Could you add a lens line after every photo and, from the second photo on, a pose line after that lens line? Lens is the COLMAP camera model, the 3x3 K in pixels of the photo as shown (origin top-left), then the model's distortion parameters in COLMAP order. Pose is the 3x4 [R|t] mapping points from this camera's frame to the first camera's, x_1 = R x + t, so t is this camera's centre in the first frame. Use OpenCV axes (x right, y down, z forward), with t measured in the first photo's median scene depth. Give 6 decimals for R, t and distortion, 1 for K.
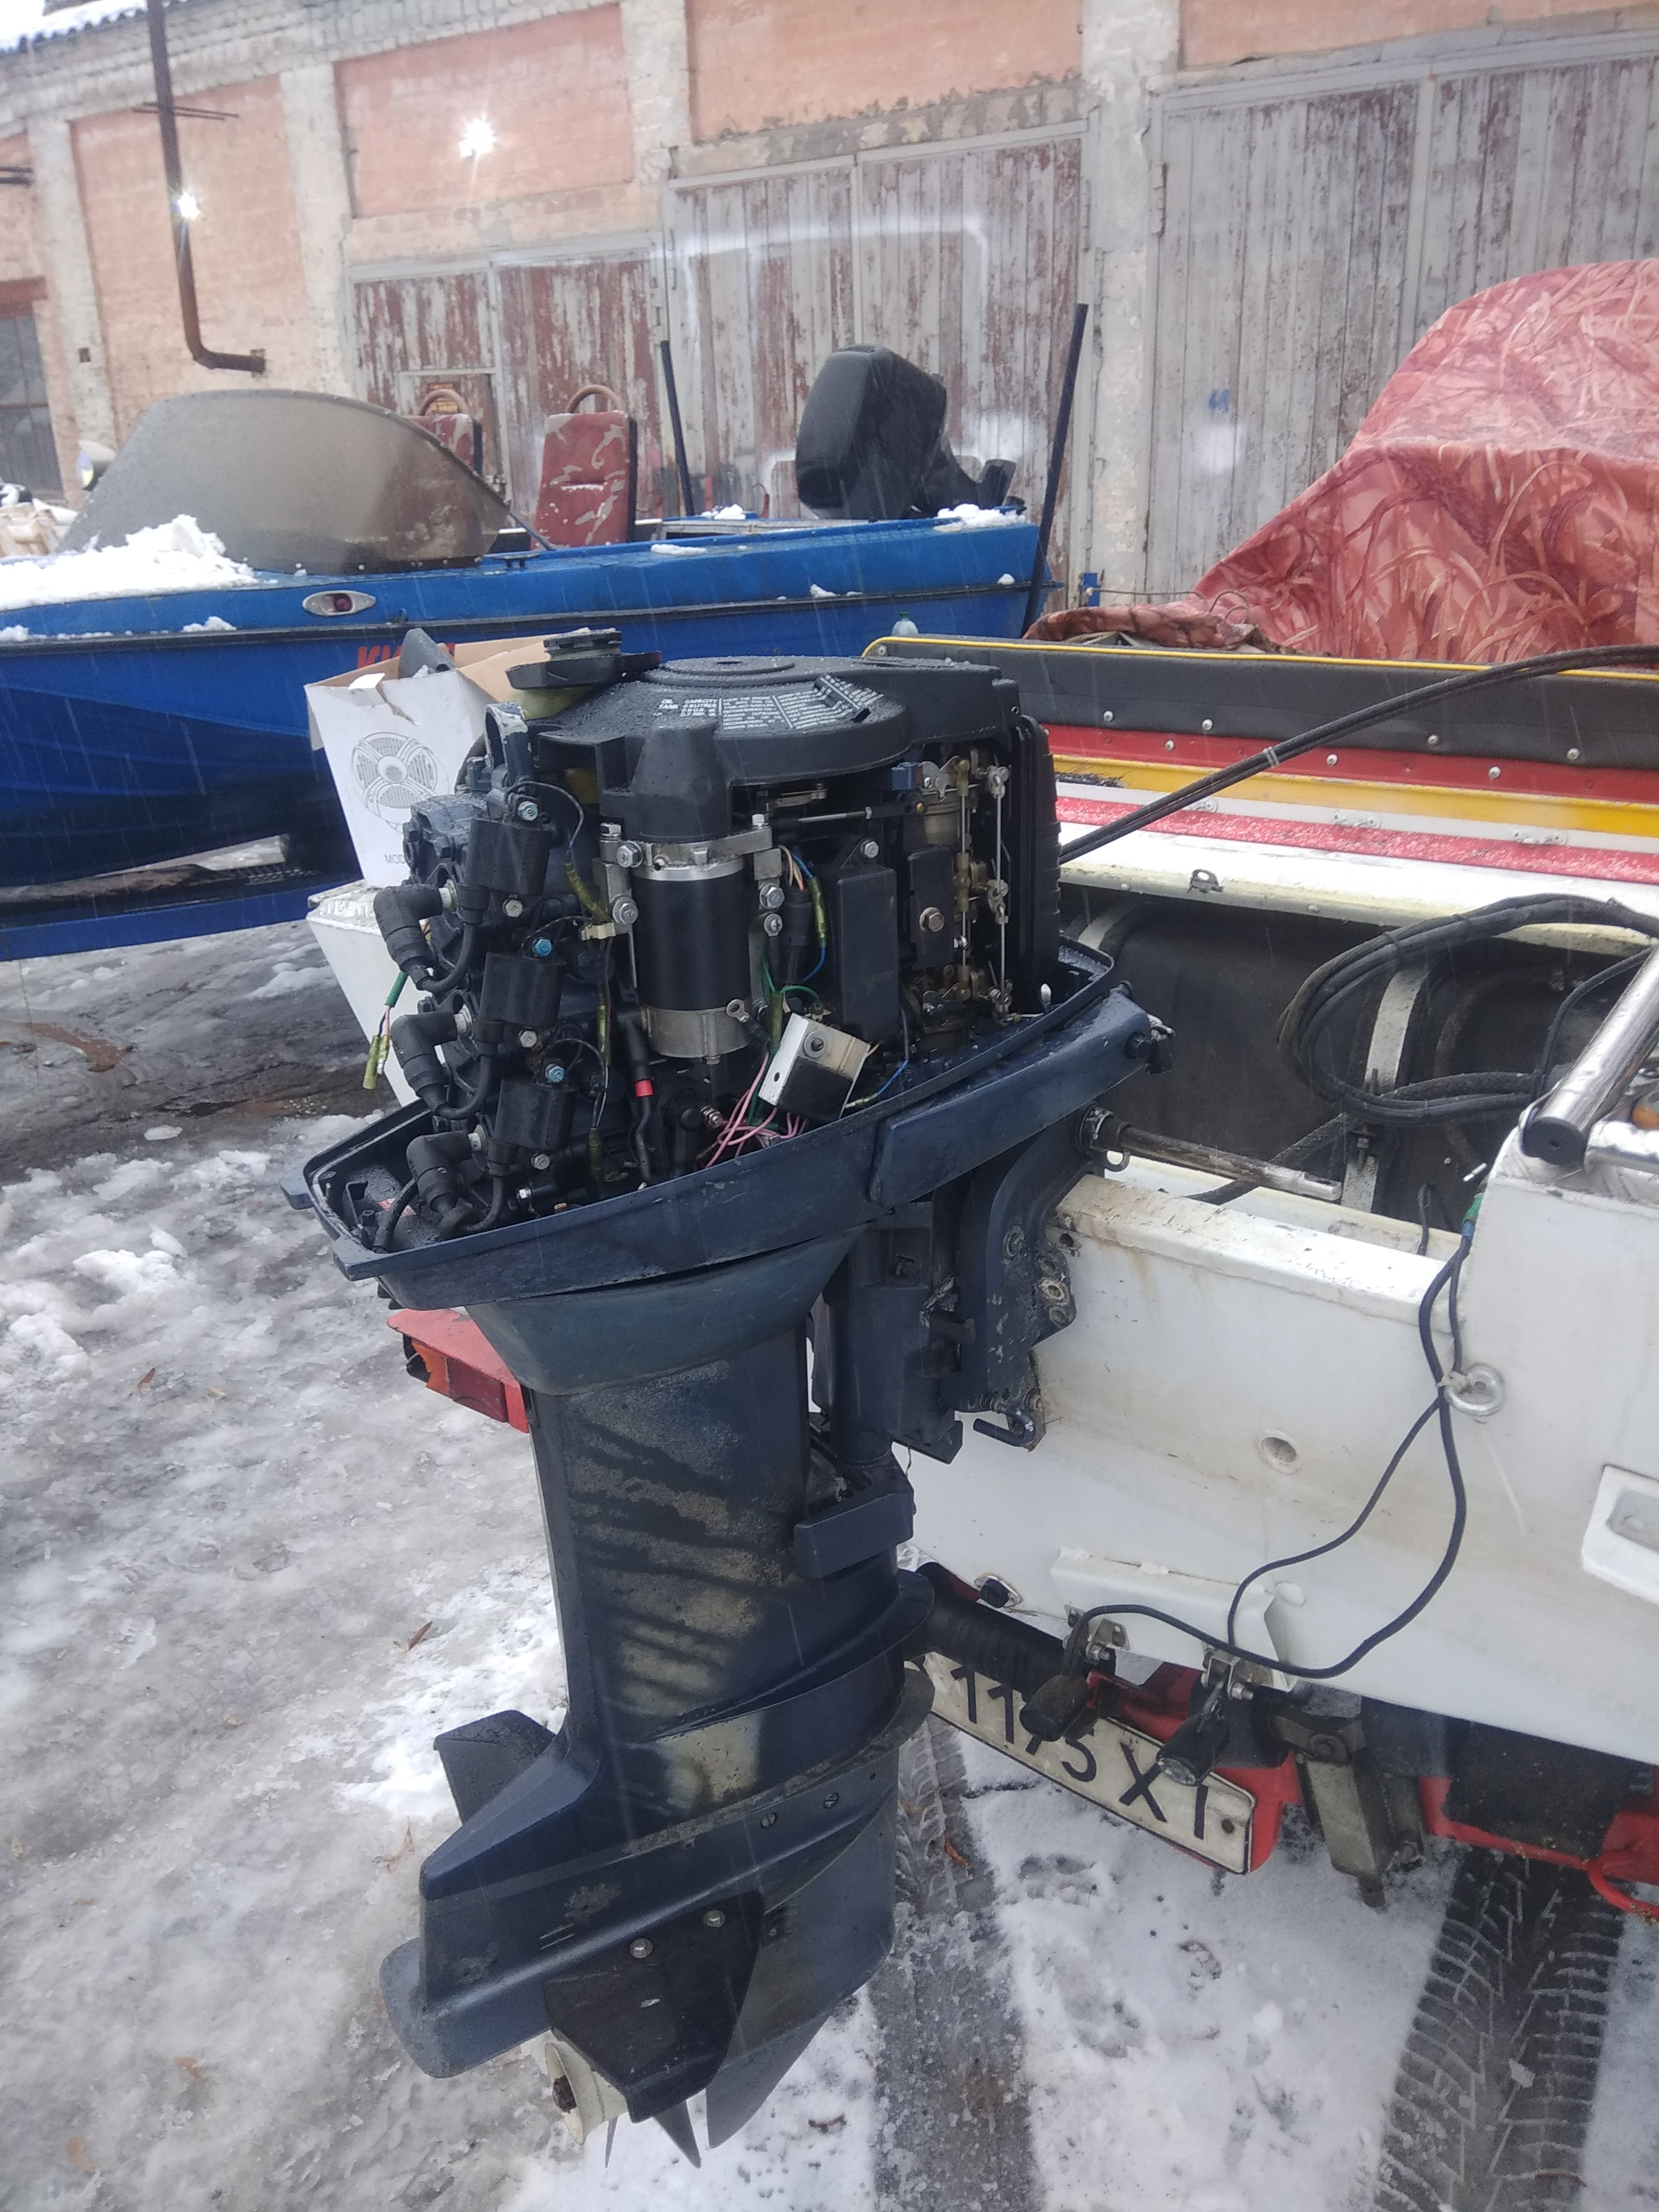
lens RADIAL K [[1691.2, 0, 840.0], [0, 1691.2, 1116.6], [0, 0, 1]] dist [0.067392, -0.080896]
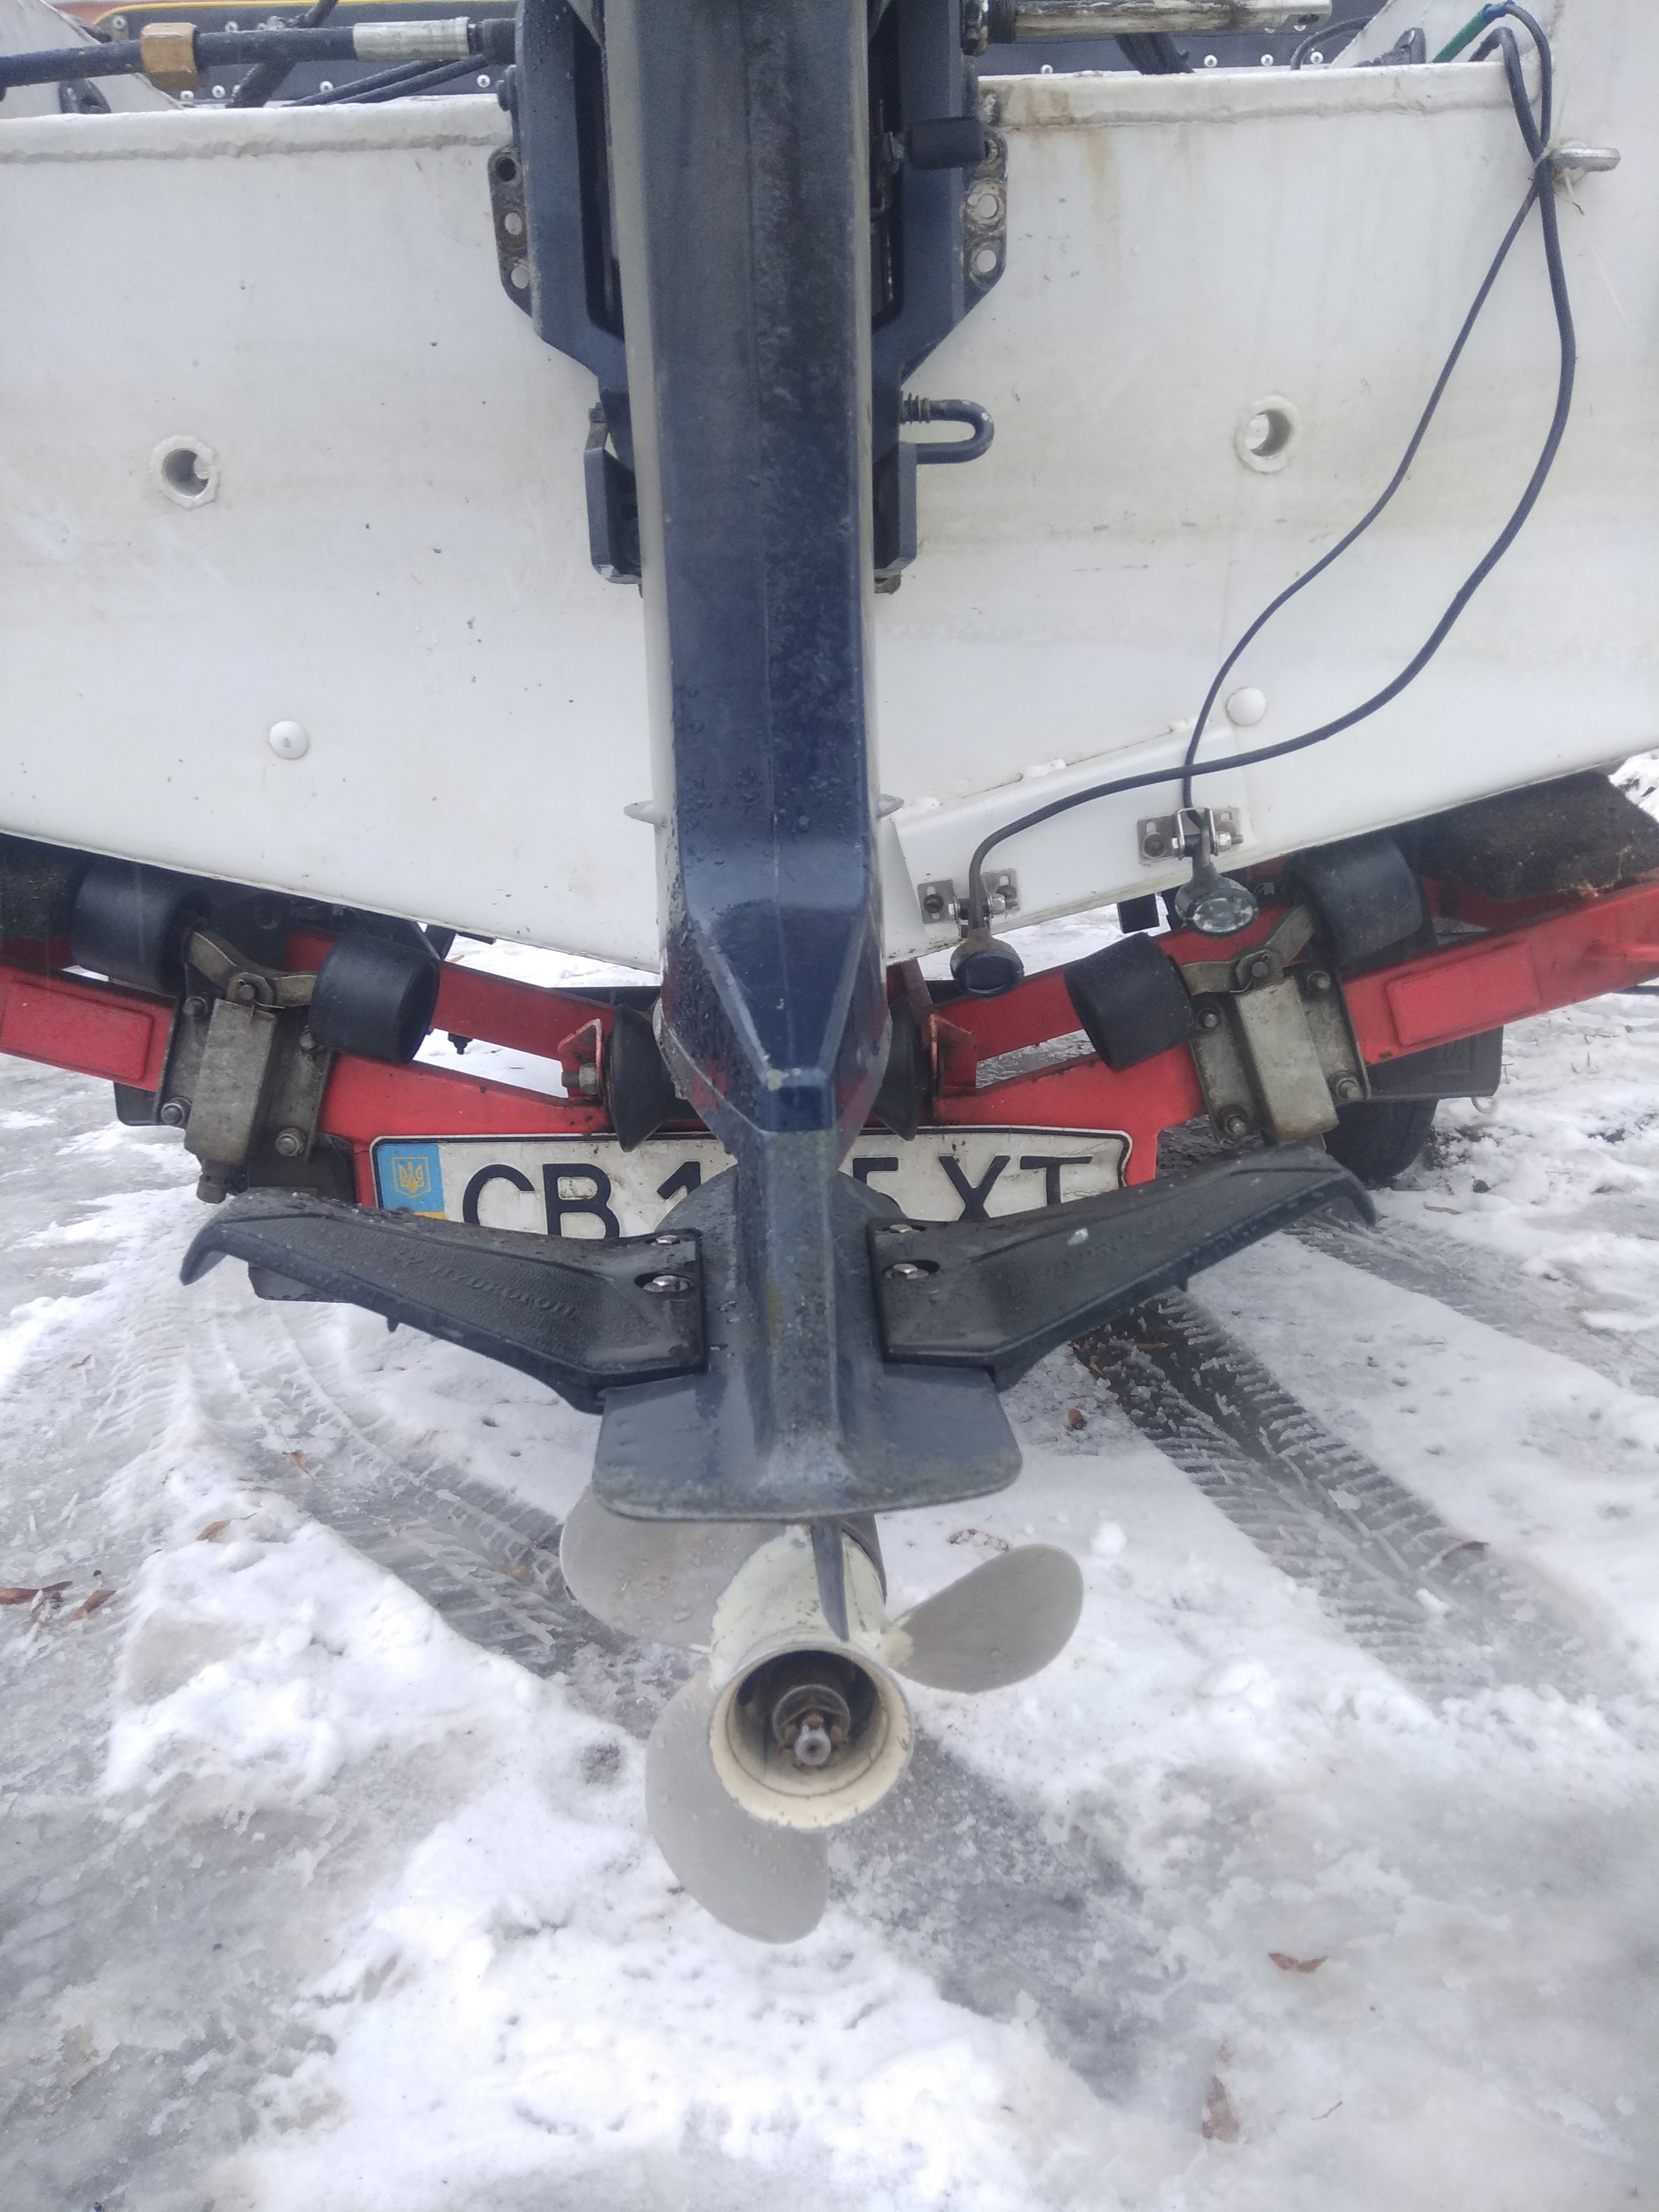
lens RADIAL K [[1681.2, 0, 848.7], [0, 1681.2, 1110.9], [0, 0, 1]] dist [0.095134, -0.108481]
pose [[0.779639, -0.123439, 0.613942, -0.059106], [0.225911, 0.969804, -0.091895, 0.078295], [-0.584060, 0.210341, 0.783984, 0.086797]]
